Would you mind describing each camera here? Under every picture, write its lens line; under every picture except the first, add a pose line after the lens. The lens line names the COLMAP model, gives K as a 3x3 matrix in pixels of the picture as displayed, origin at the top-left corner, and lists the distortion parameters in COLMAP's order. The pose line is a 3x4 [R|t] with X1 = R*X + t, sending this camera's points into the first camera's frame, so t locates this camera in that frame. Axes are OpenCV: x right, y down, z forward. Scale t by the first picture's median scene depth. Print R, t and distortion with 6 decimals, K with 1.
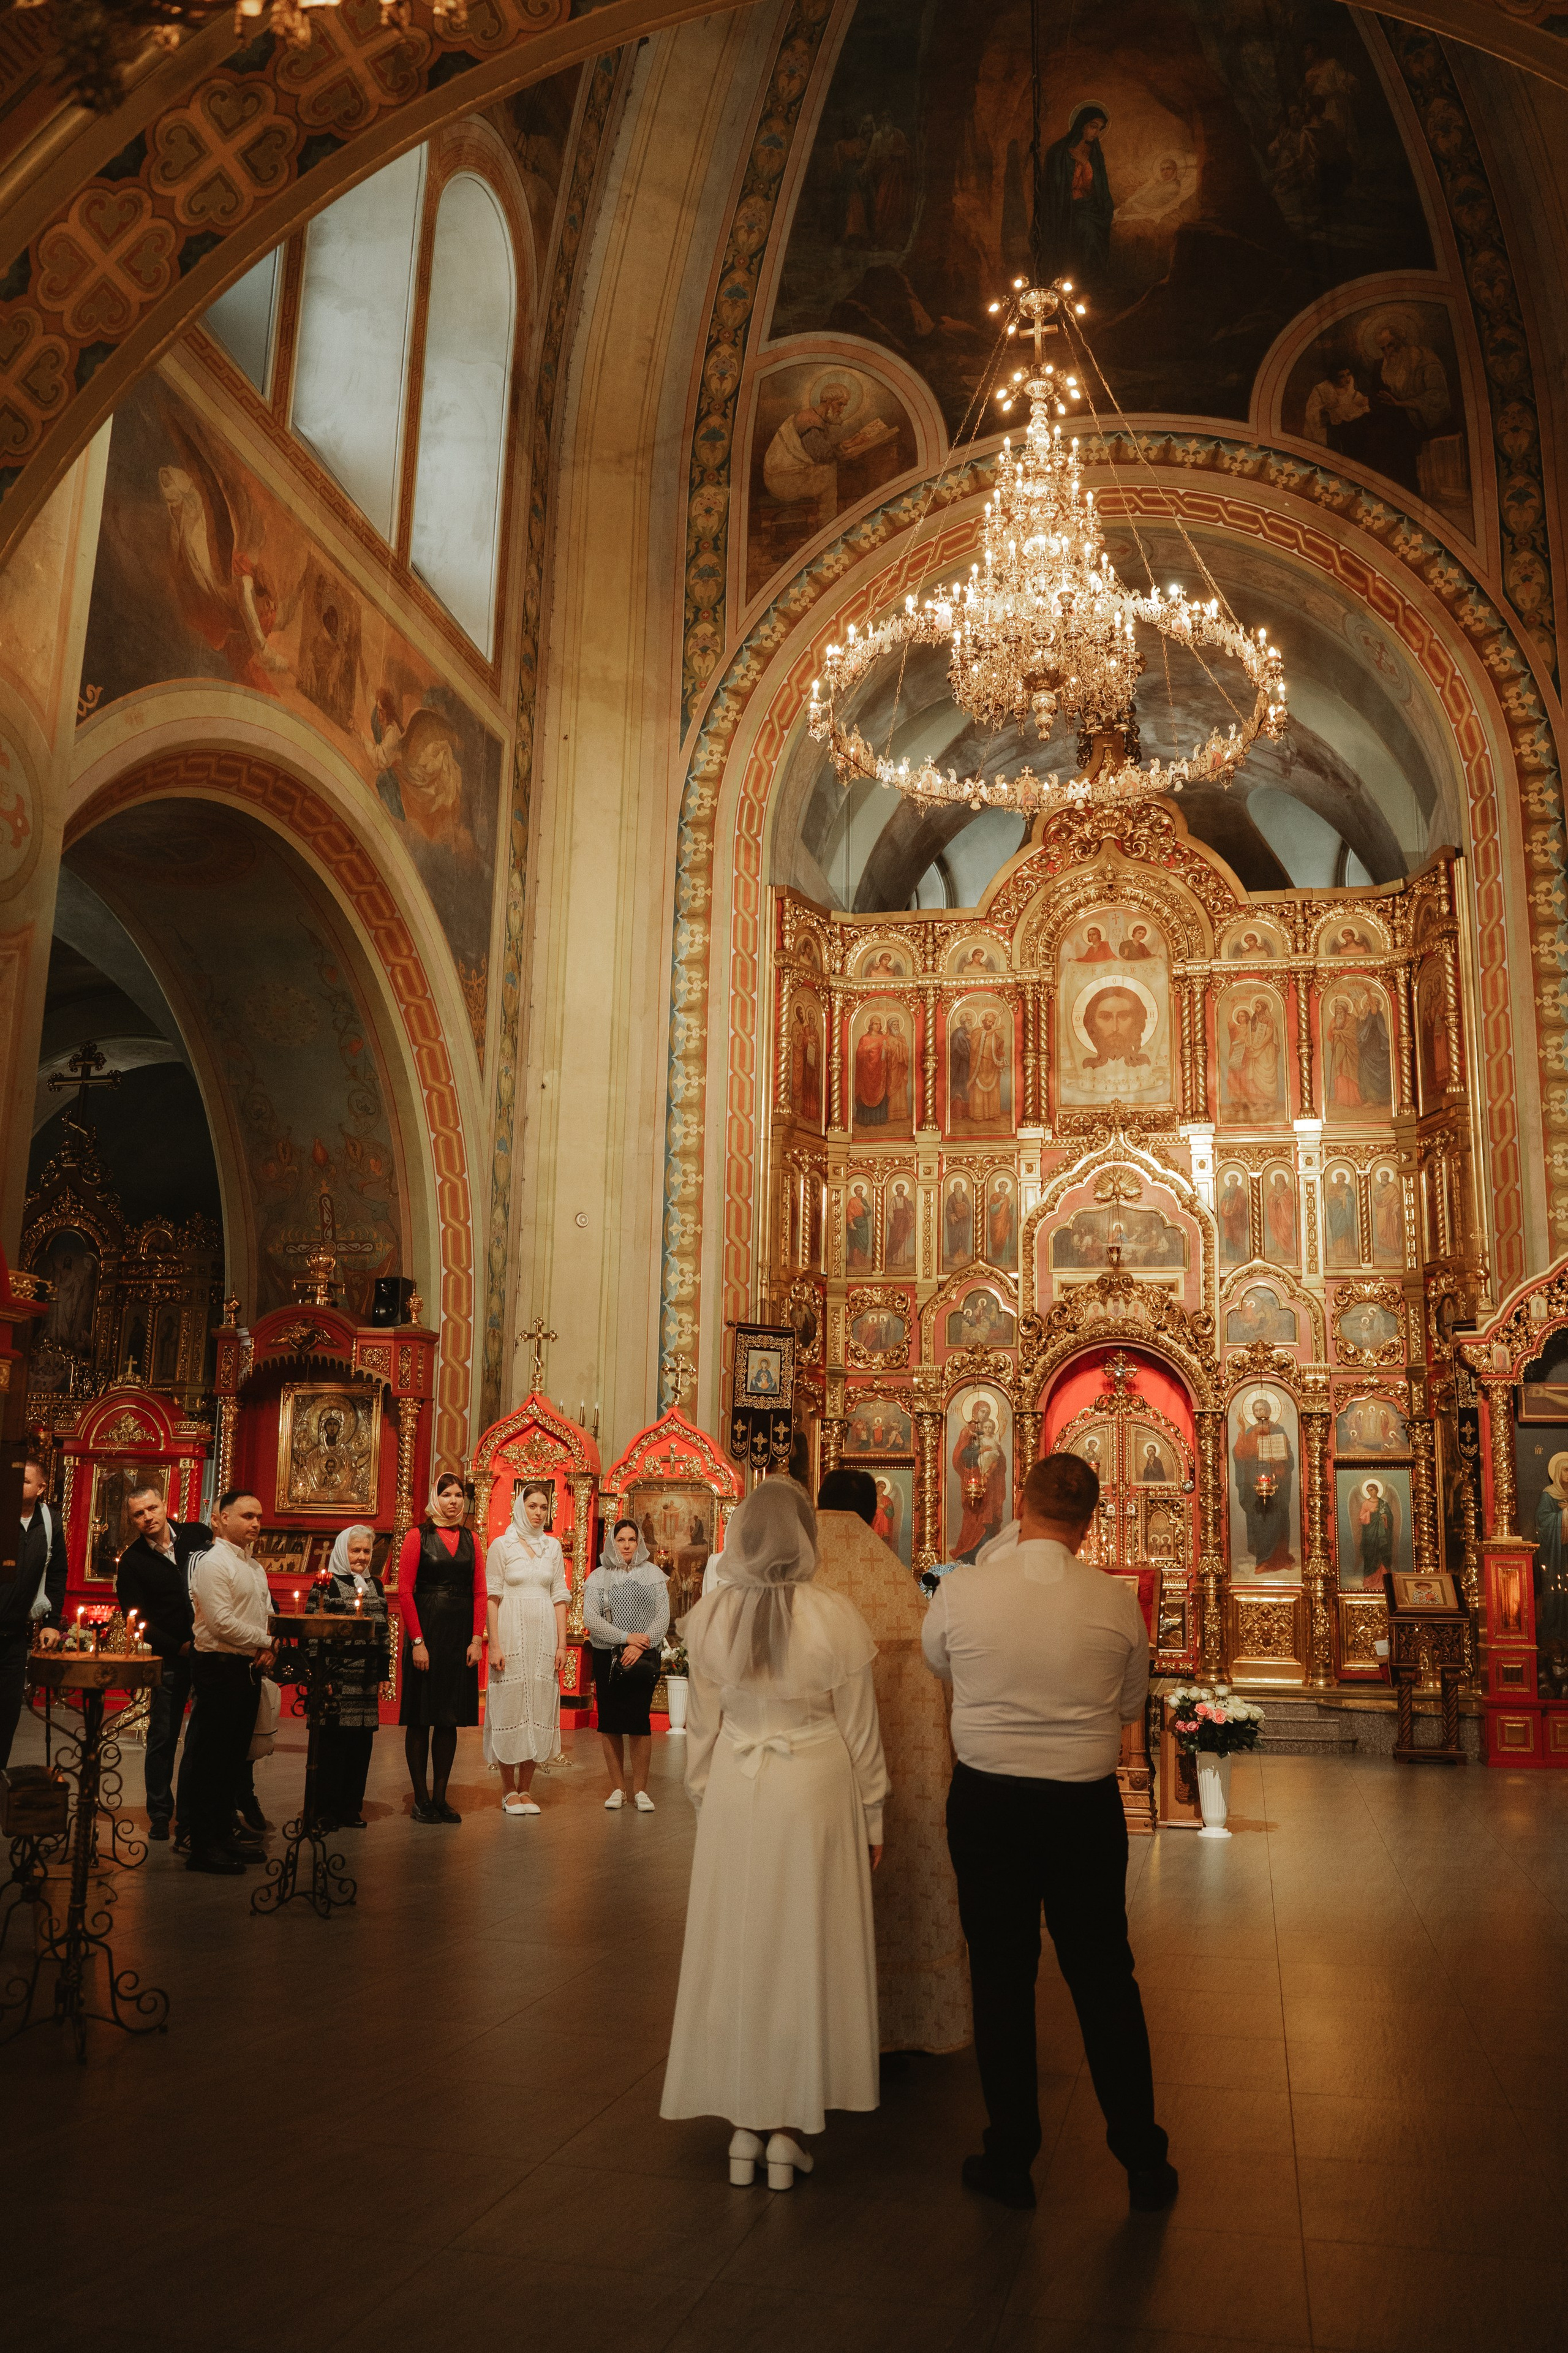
lens RADIAL K [[1892.3, 0, 785.2], [0, 1892.3, 1172.4], [0, 0, 1]] dist [-0.102700, 0.074942]
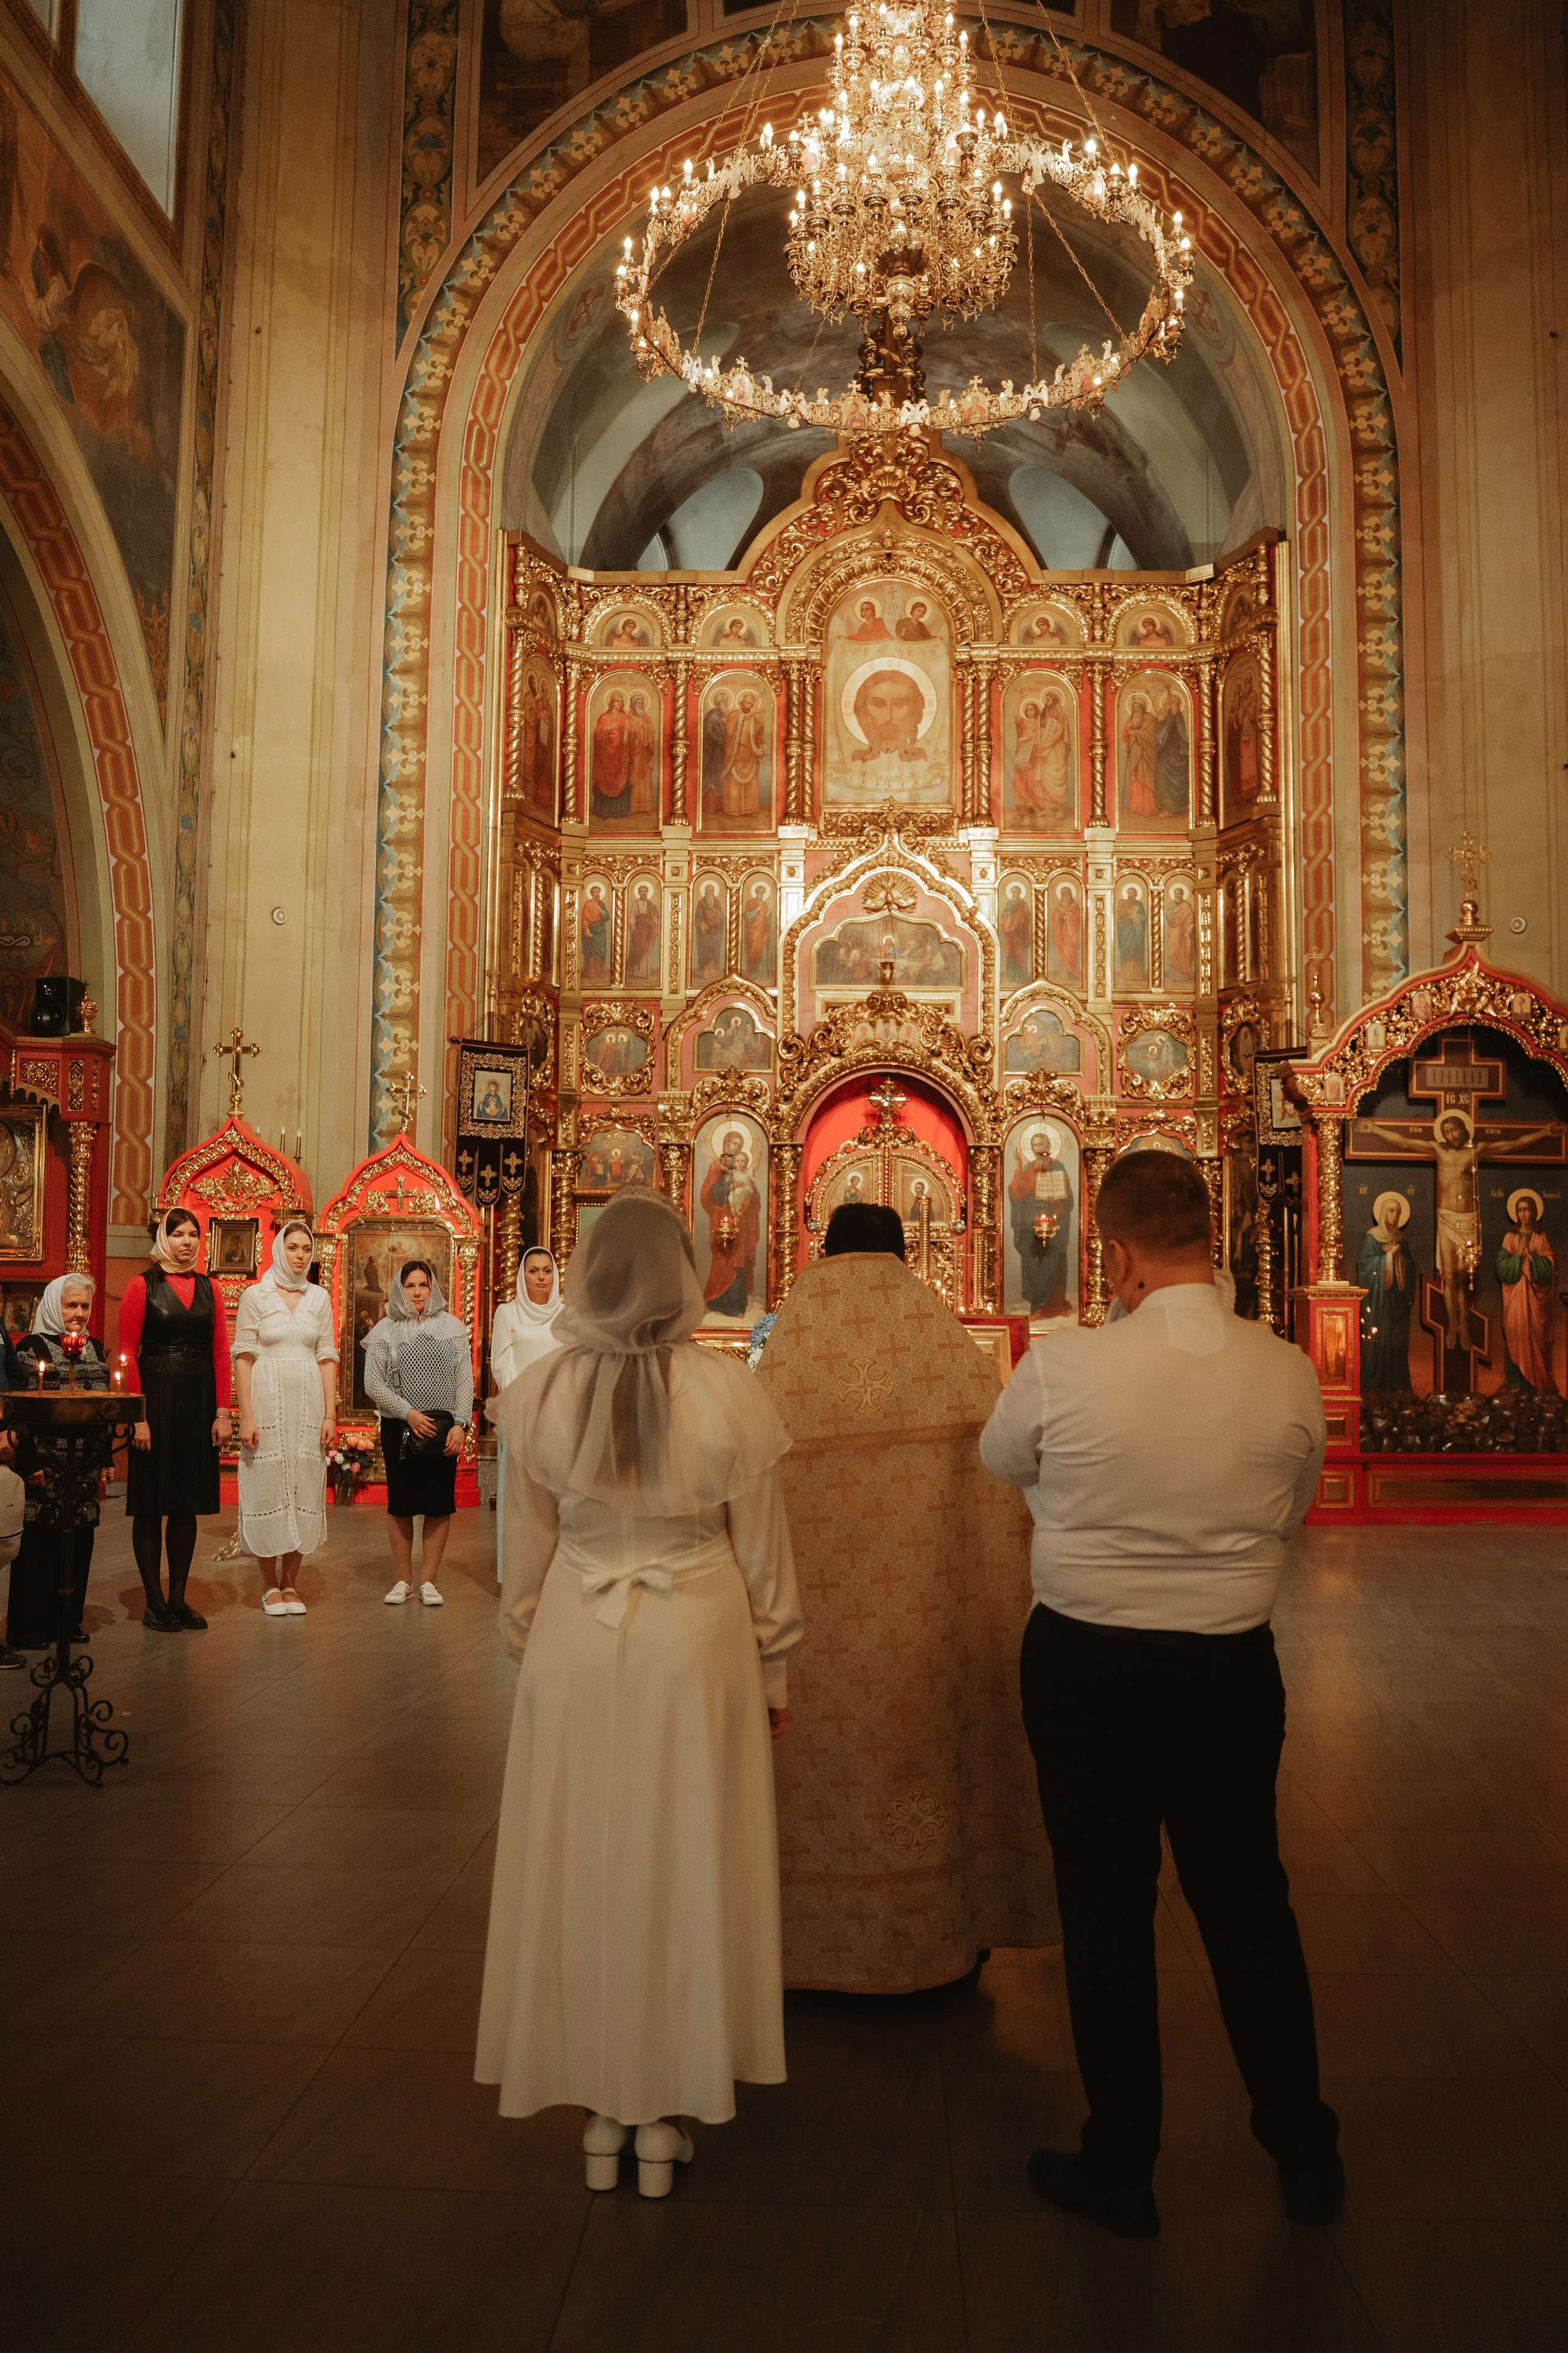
lens RADIAL K [[1959.7, 0, 786.4], [0, 1959.7, 1179.5], [0, 0, 1]] dist [-0.106815, 0.079335]
pose [[0.981431, 0.003145, 0.191791, -0.050379], [-0.029681, 0.990313, 0.135643, 0.017022], [-0.189507, -0.138816, 0.972017, 0.090193]]
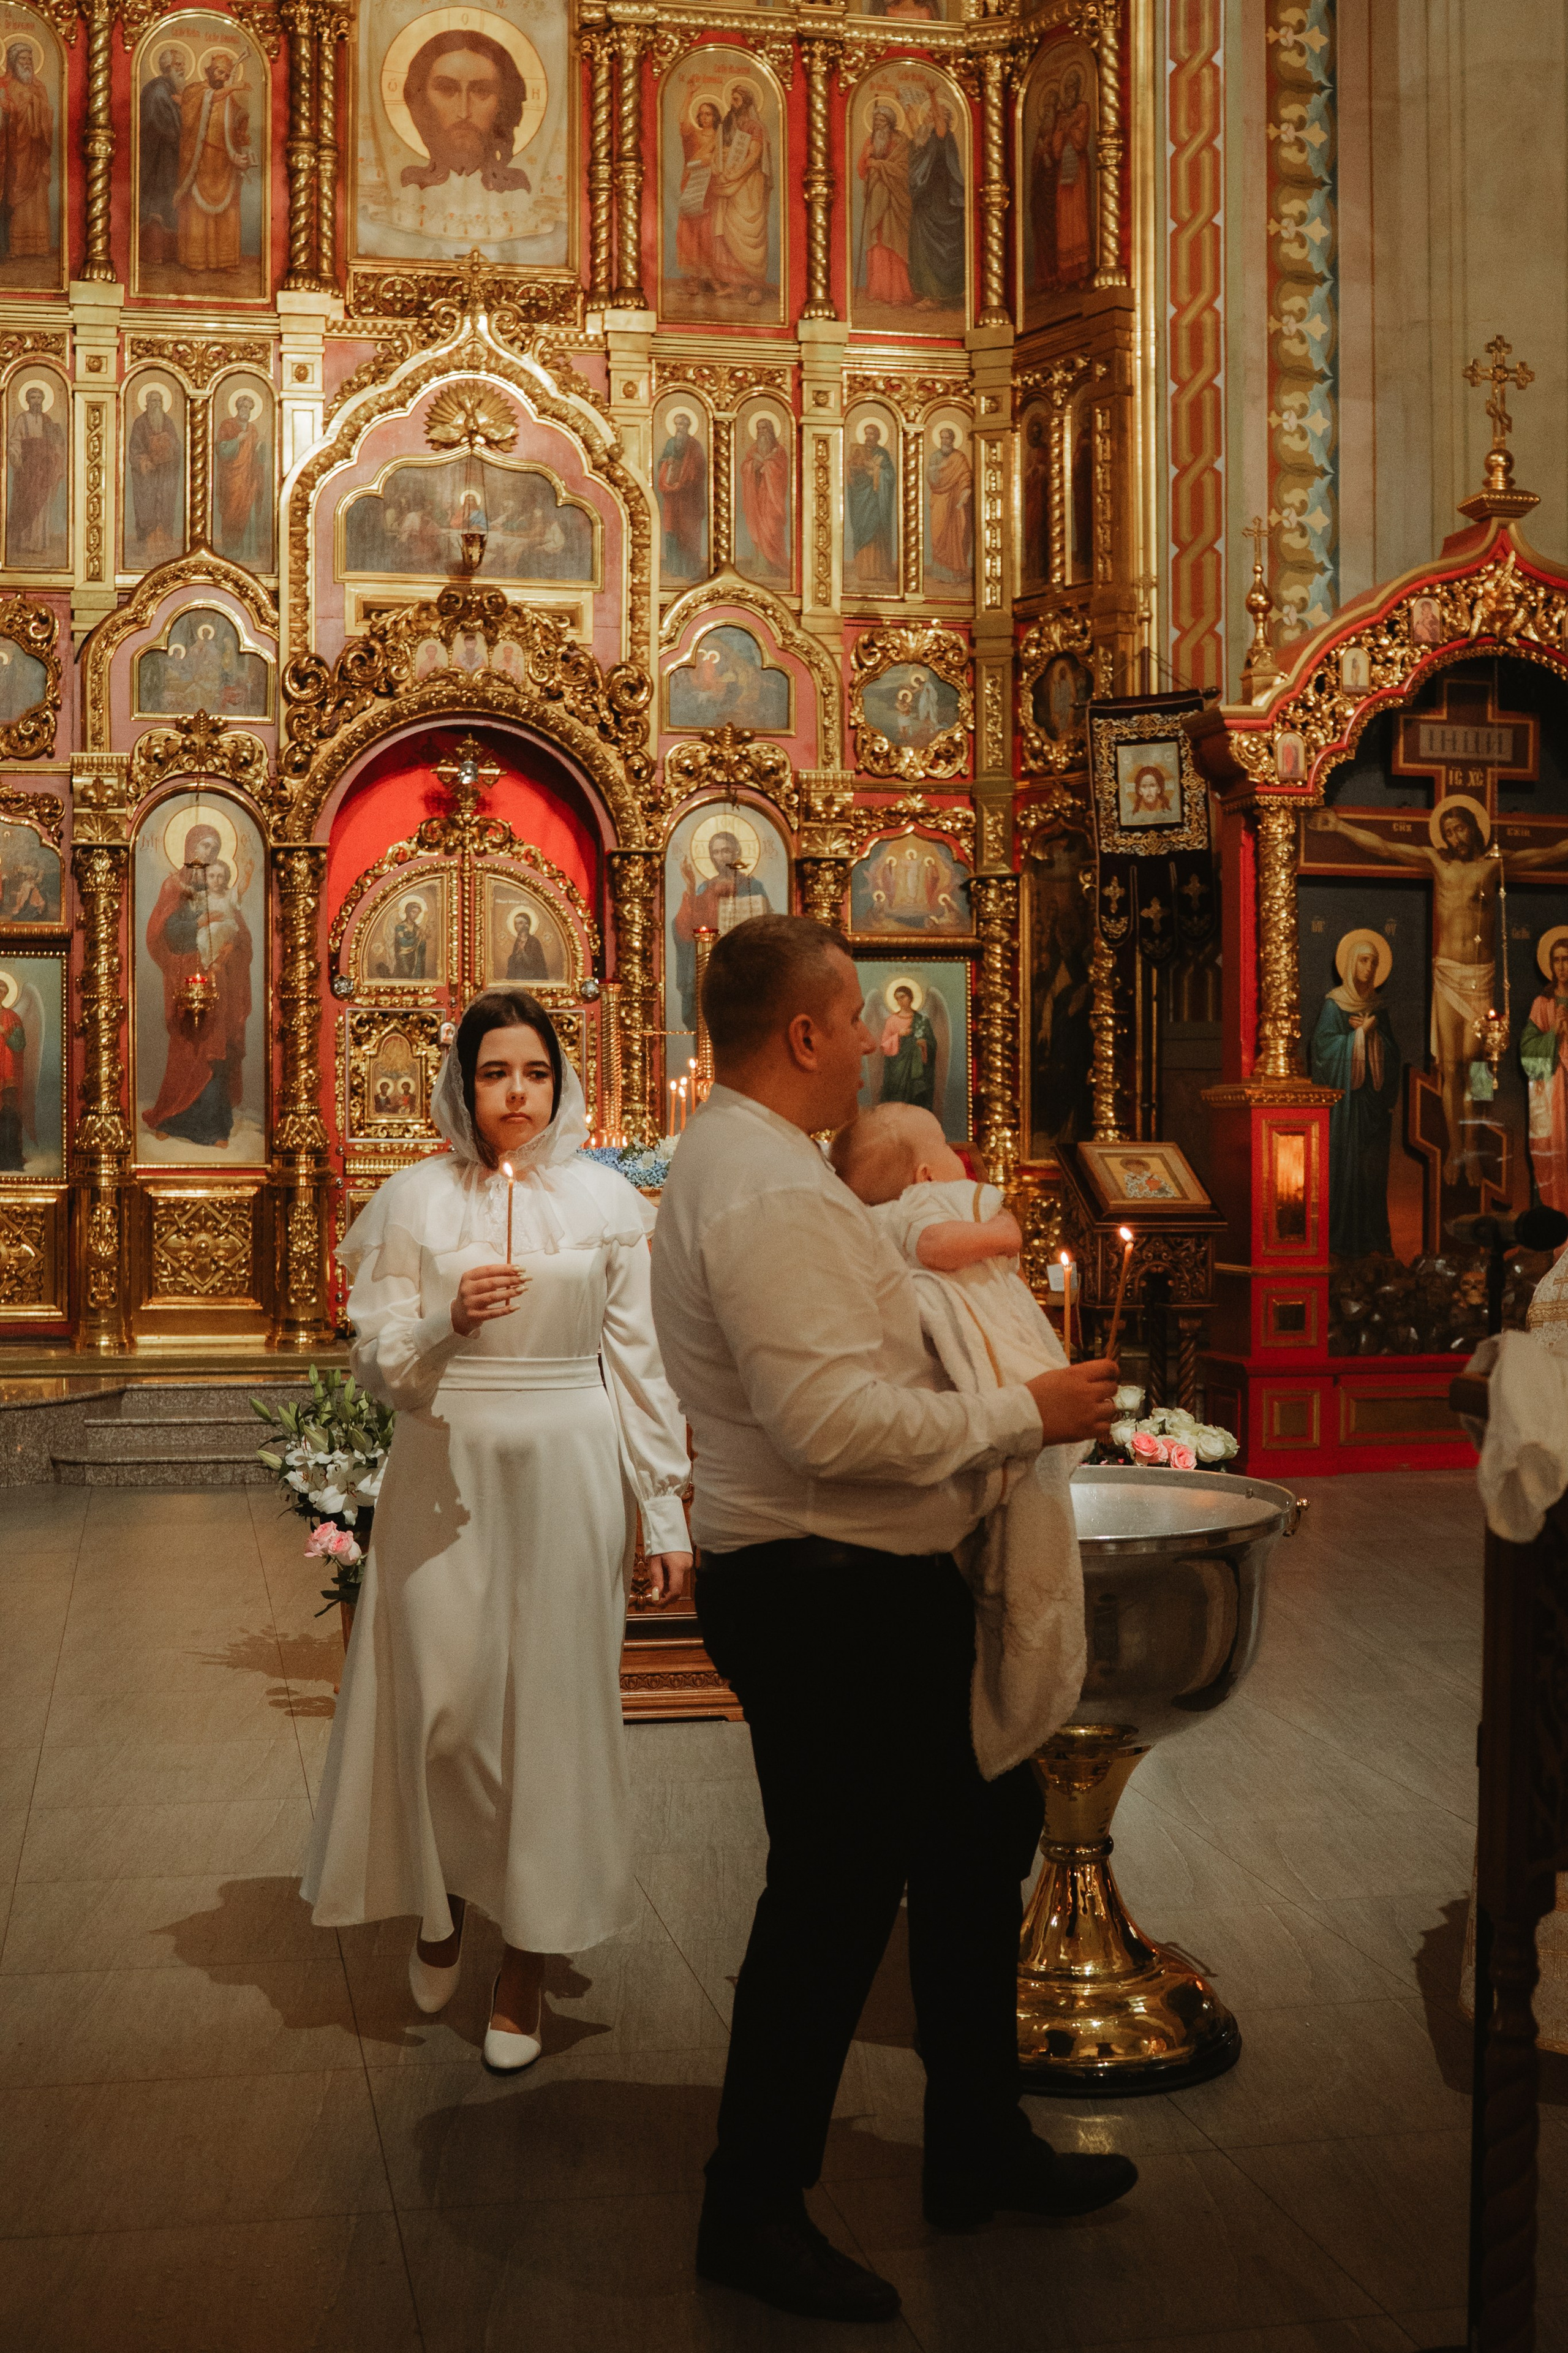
lens RADIAL K [[2855.0, 0, 766.3], [0, 2855.0, 1177.0], [0, 0, 1]] dist [-0.104643, 0.076065]
pose [[0.904145, -0.030702, 0.426121, -0.092019], [-0.065461, 0.975681, 0.209193, 0.043241], [-0.422181, -0.217035, 0.880147, 0.234773]]
